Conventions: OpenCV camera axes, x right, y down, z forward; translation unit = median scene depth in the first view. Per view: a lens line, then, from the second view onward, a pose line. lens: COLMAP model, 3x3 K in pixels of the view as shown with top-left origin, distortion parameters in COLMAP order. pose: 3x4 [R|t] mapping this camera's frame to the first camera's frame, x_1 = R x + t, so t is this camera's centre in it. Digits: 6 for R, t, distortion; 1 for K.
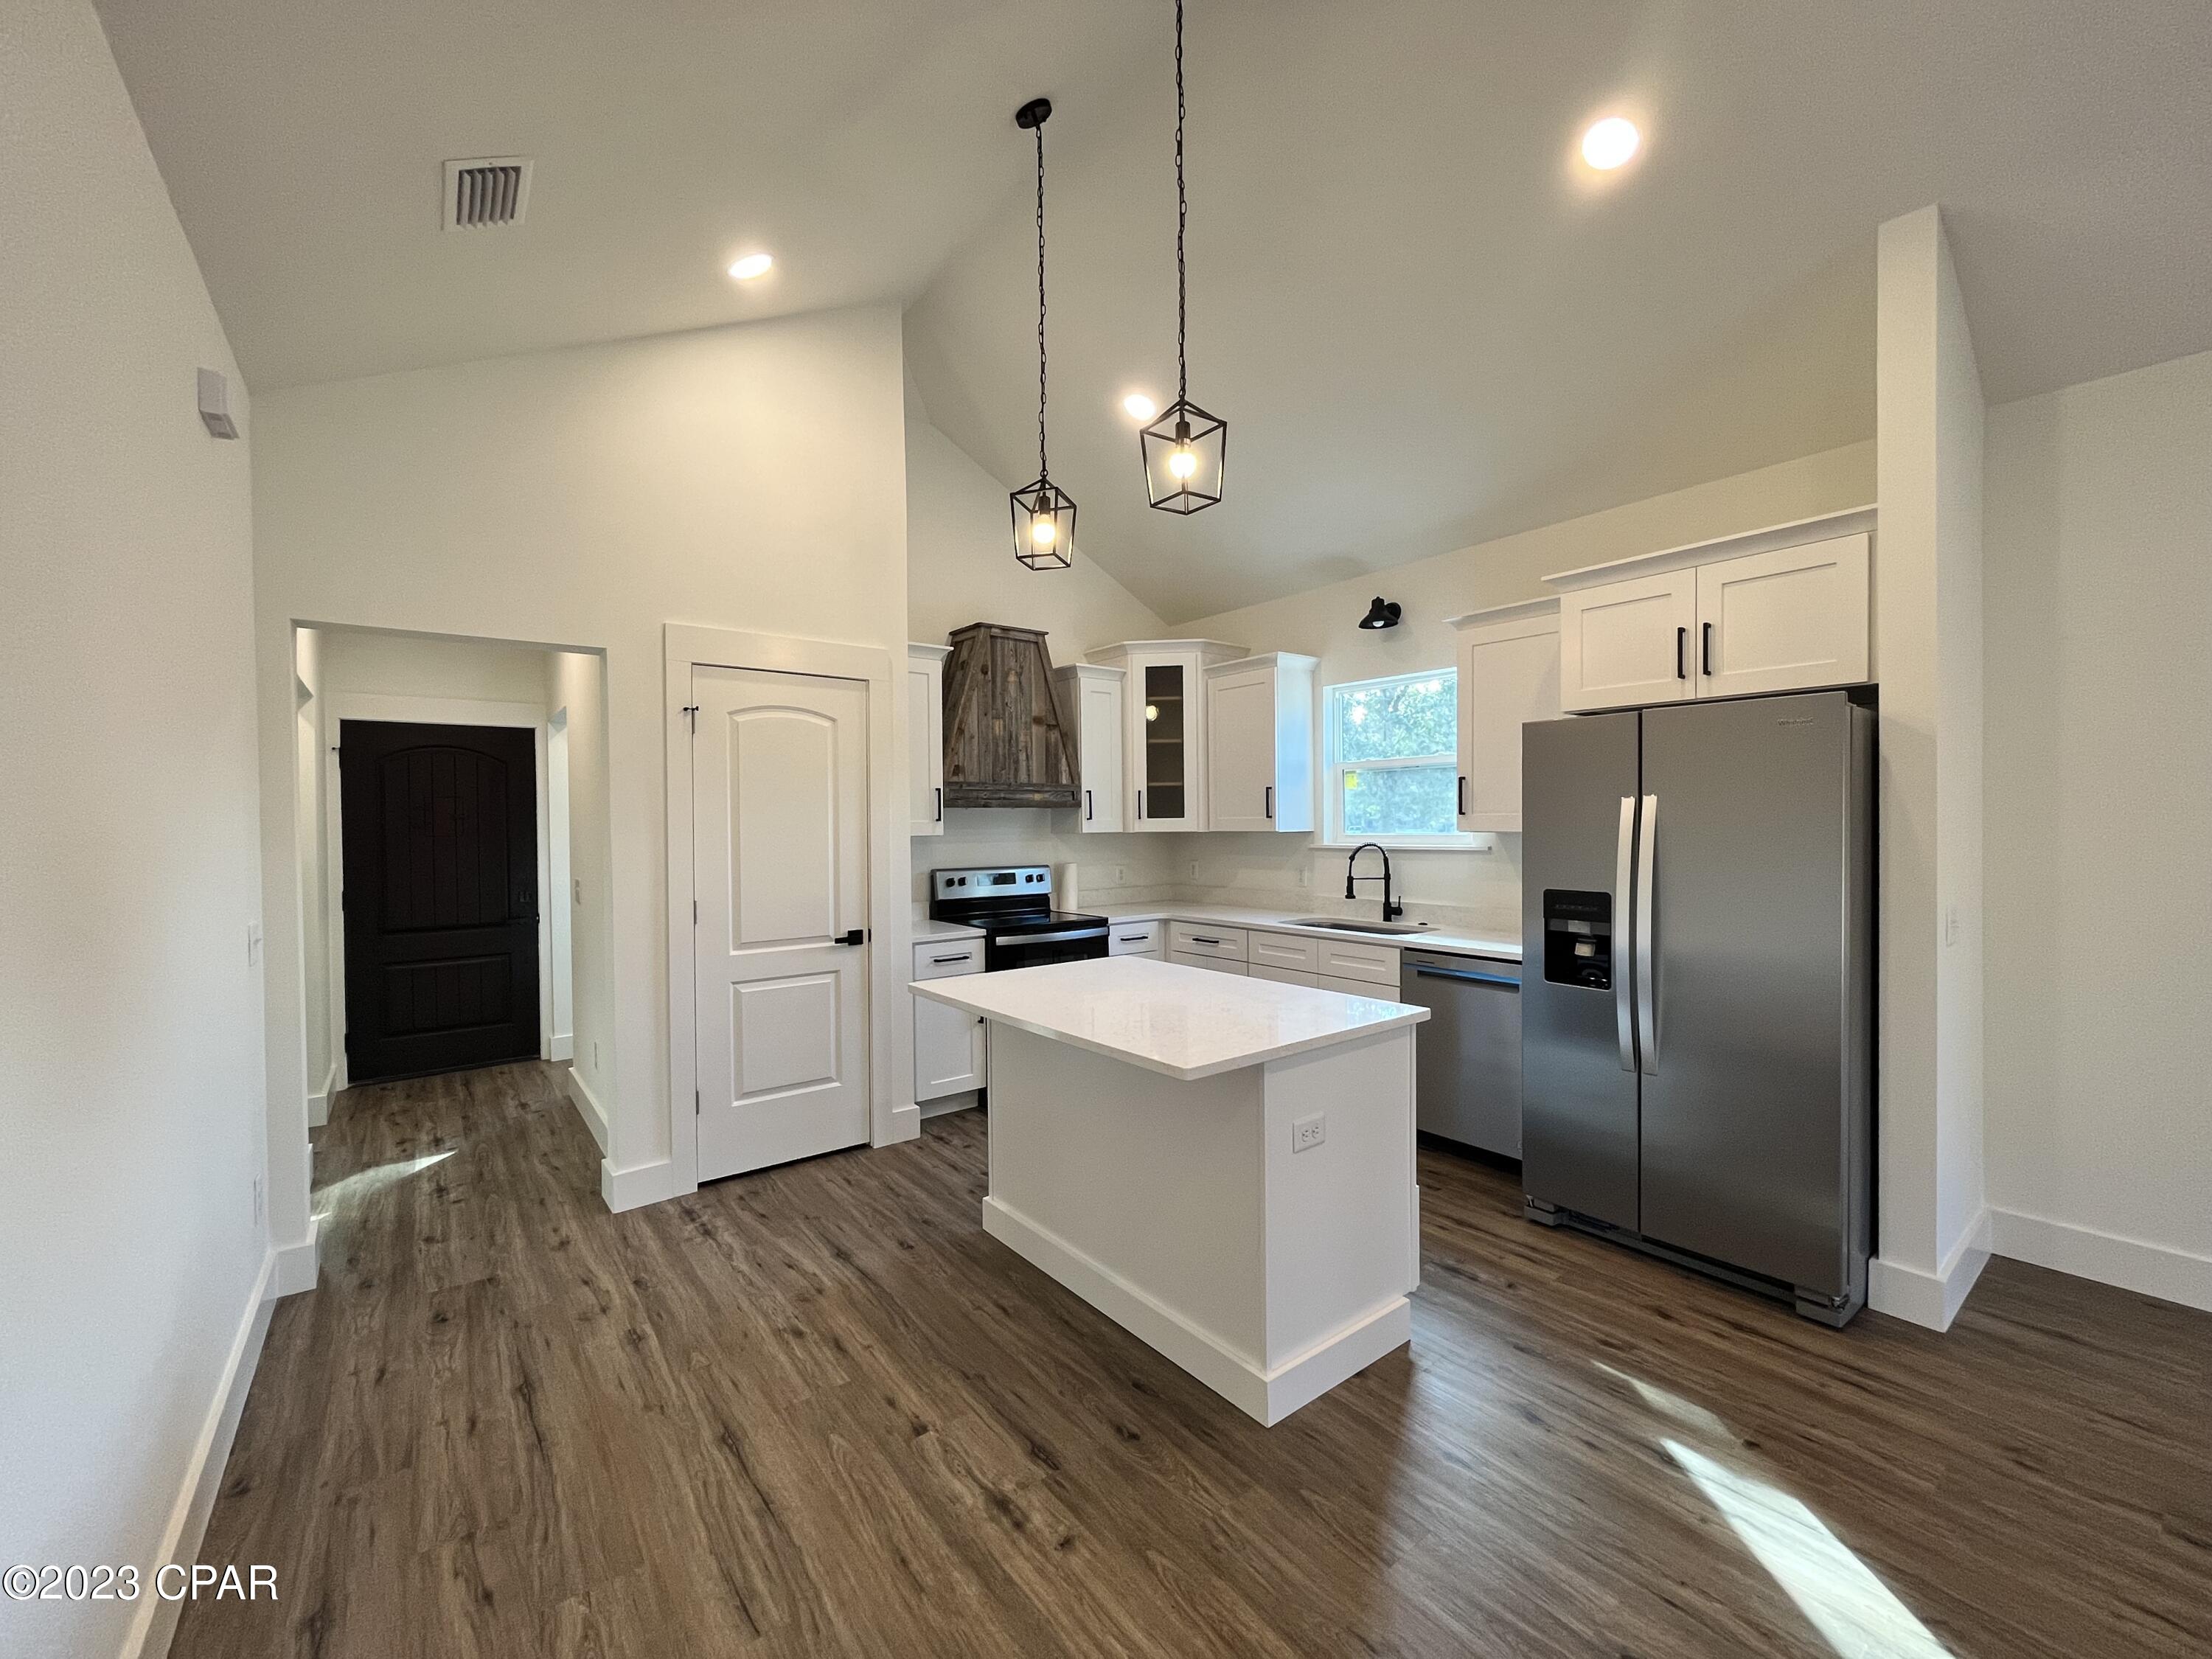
lens RADIAL K [[886.6, 0, 1108.5], [0, 886.6, 816.6], [0, 0, 1]] dist [-0.008689, 0.000127]
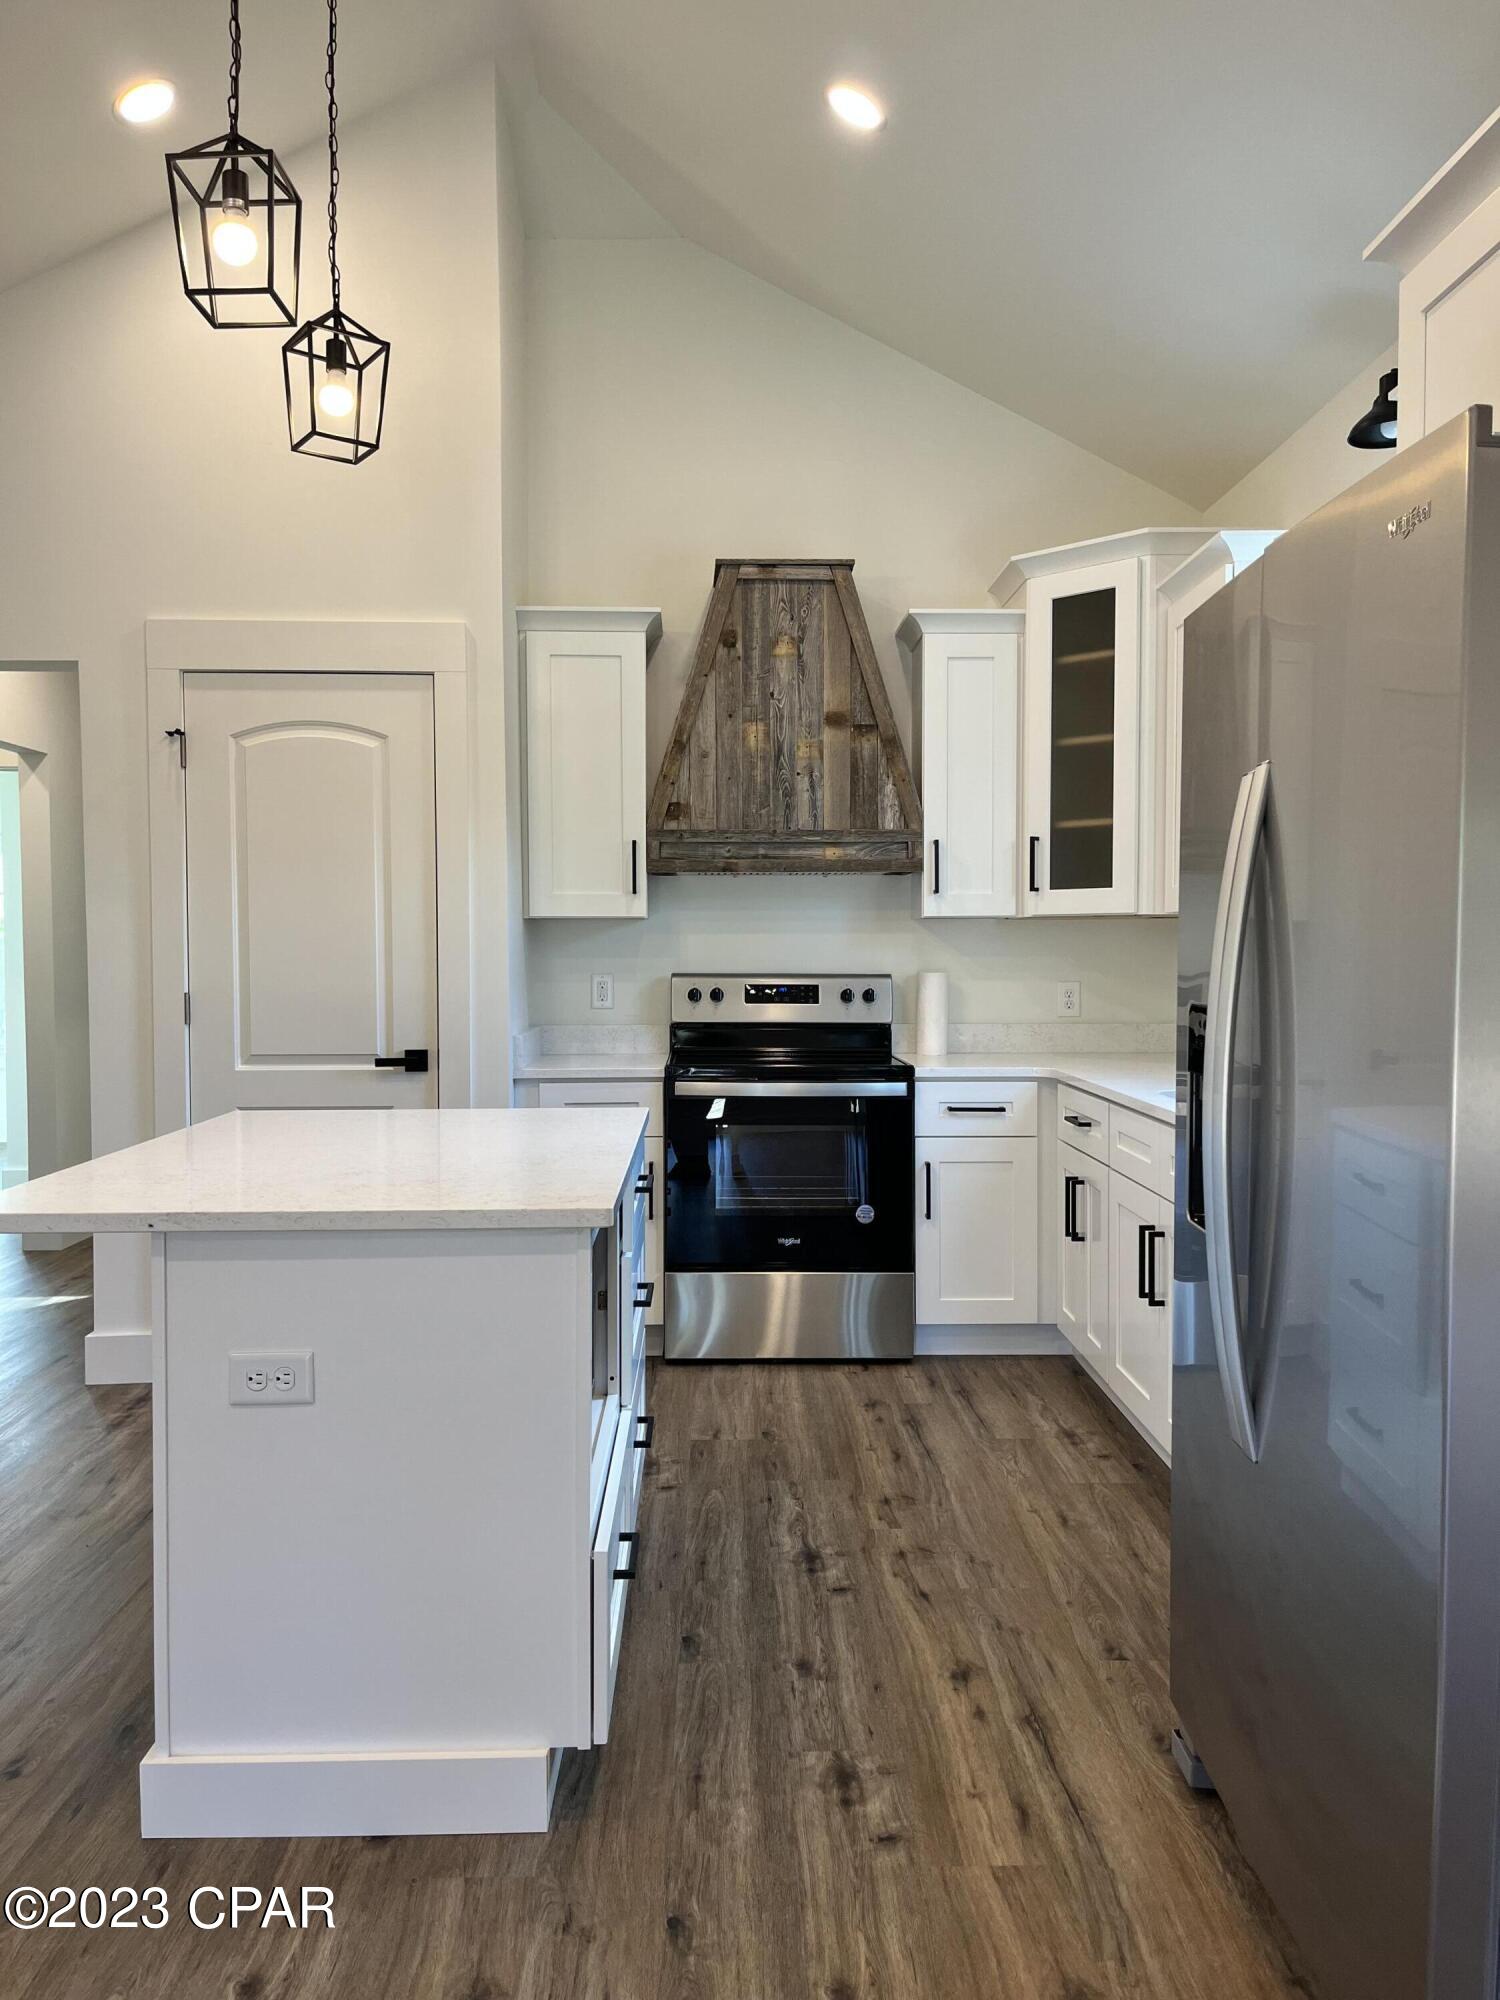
lens RADIAL K [[1499.5, 0, 746.9], [0, 1499.5, 1008.2], [0, 0, 1]] dist [0.041538, -0.014872]
pose [[0.803805, 0.032588, -0.594000, 0.464807], [-0.003210, 0.998722, 0.050448, 0.029856], [0.594884, -0.038644, 0.802882, 0.180573]]
